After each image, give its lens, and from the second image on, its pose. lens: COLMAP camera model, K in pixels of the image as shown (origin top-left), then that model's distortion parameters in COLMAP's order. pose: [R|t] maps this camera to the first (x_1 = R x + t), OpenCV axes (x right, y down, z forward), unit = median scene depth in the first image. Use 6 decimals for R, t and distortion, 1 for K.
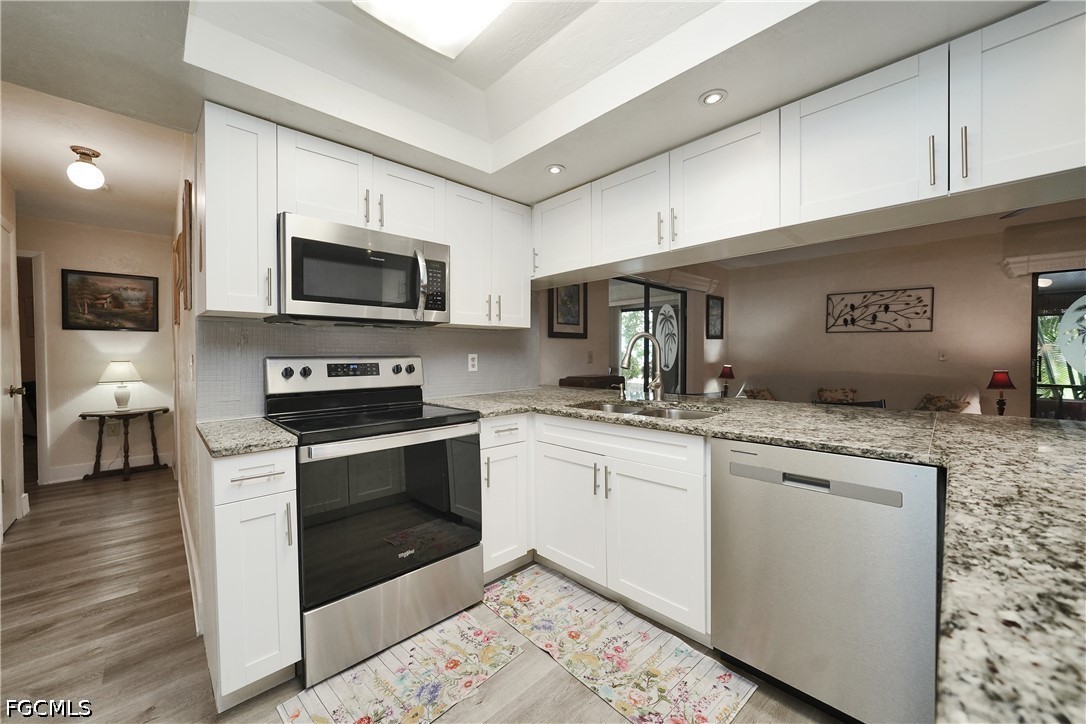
lens RADIAL K [[410.1, 0, 547.8], [0, 410.1, 358.3], [0, 0, 1]] dist [-0.013733, 0.002808]
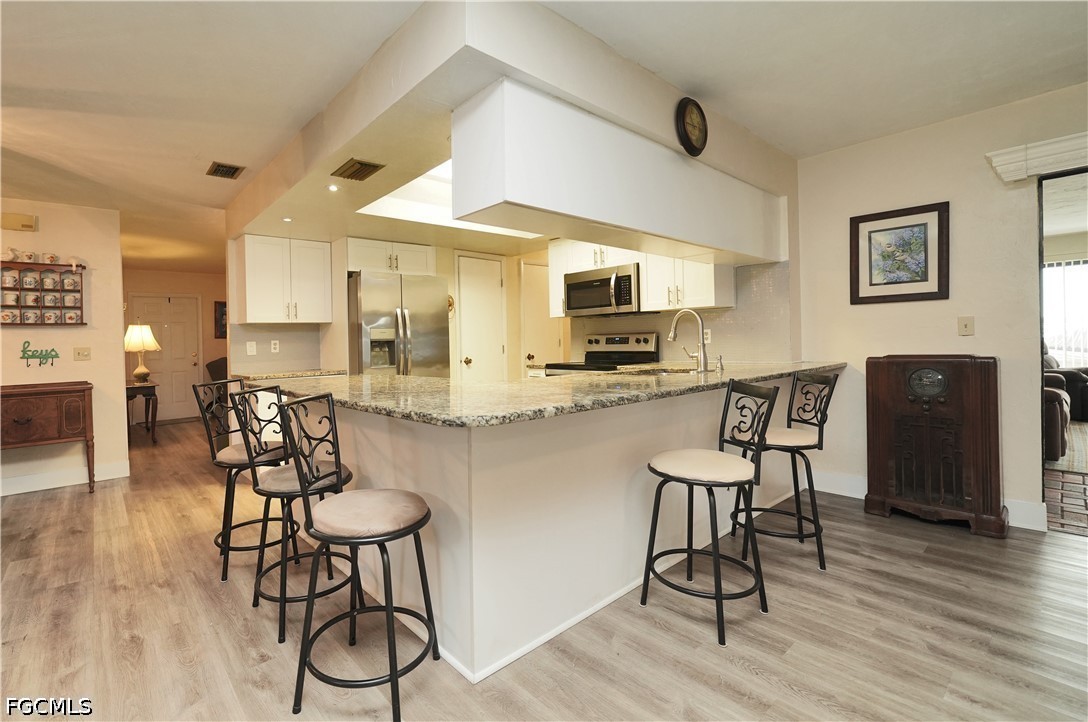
lens RADIAL K [[479.3, 0, 477.0], [0, 479.3, 336.4], [0, 0, 1]] dist [-0.007811, -0.000237]
pose [[-0.088833, -0.006954, -0.996022, 0.882124], [0.011759, 0.999899, -0.008030, 0.009487], [0.995977, -0.012425, -0.088742, 0.295414]]
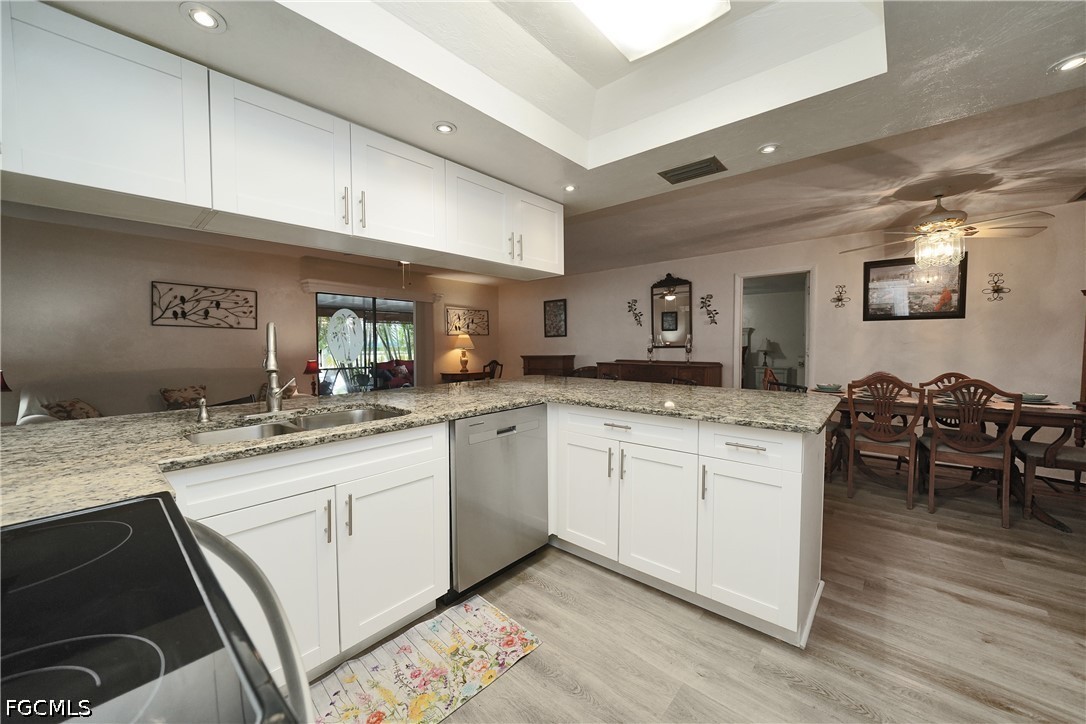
lens RADIAL K [[410.1, 0, 534.8], [0, 410.1, 359.2], [0, 0, 1]] dist [-0.013733, 0.002808]
pose [[-0.063522, -0.032824, 0.997441, -0.302350], [0.018001, 0.999259, 0.034030, -0.007320], [-0.997818, 0.020117, -0.062884, 0.321313]]
